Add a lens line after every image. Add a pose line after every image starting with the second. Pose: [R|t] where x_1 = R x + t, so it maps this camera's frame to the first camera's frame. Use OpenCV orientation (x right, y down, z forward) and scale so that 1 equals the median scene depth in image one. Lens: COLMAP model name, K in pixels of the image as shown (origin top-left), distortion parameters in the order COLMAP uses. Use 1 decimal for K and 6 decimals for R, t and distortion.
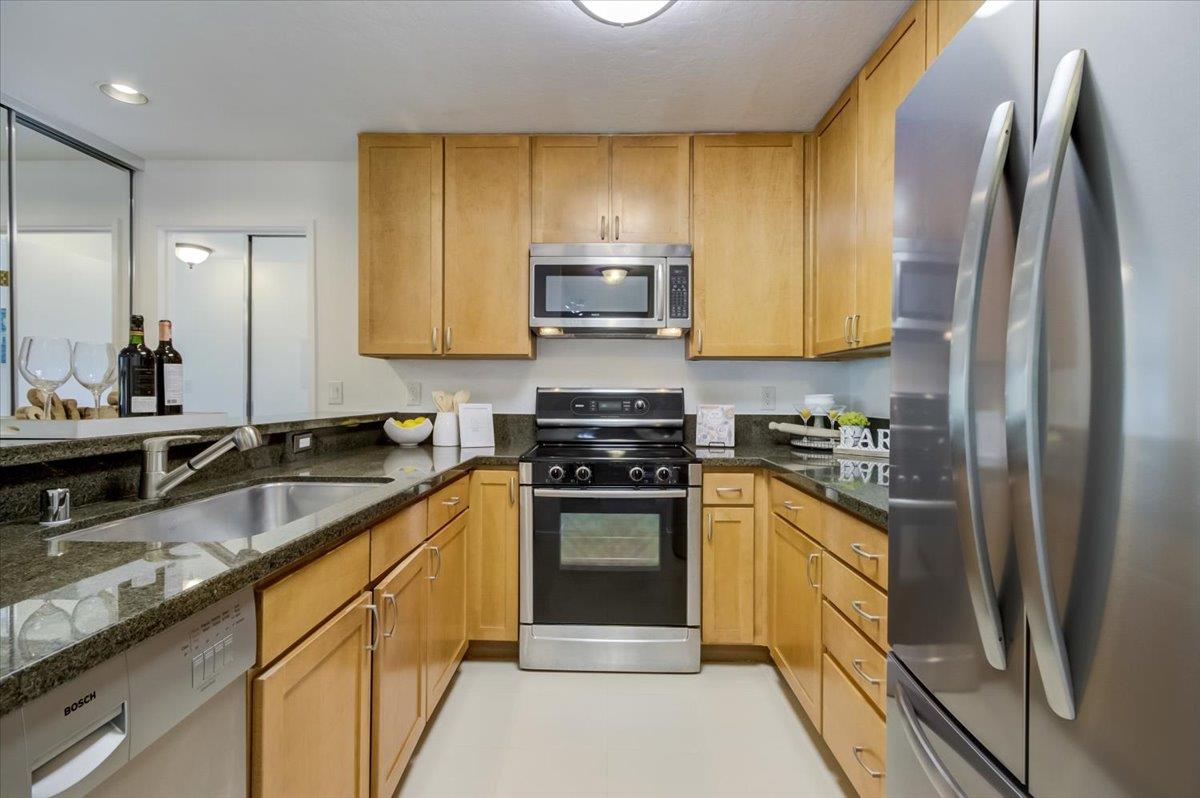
lens RADIAL K [[554.2, 0, 604.4], [0, 554.2, 397.2], [0, 0, 1]] dist [0.012404, 0.002239]
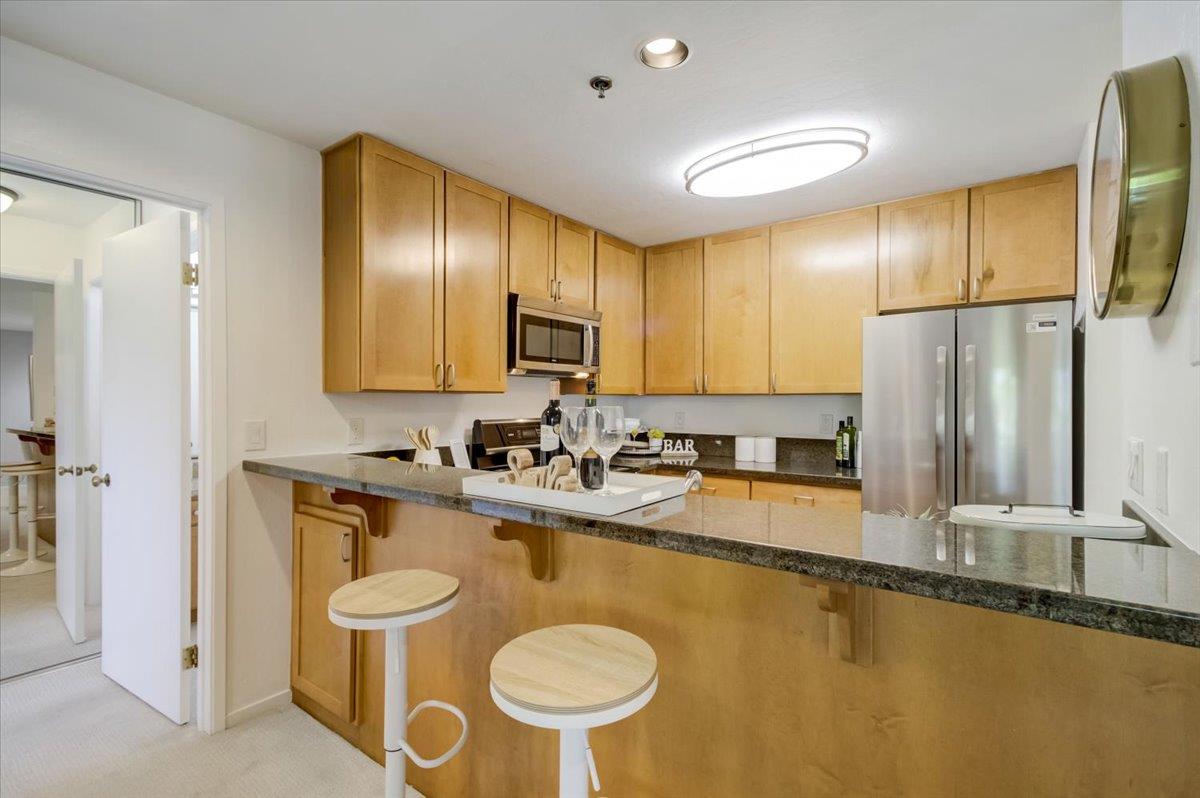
lens RADIAL K [[554.2, 0, 603.8], [0, 554.2, 400.5], [0, 0, 1]] dist [0.012404, 0.002239]
pose [[0.578628, -0.005929, 0.815570, -0.945404], [0.003680, 0.999982, 0.004659, -0.065062], [-0.815583, 0.000306, 0.578639, 0.206038]]
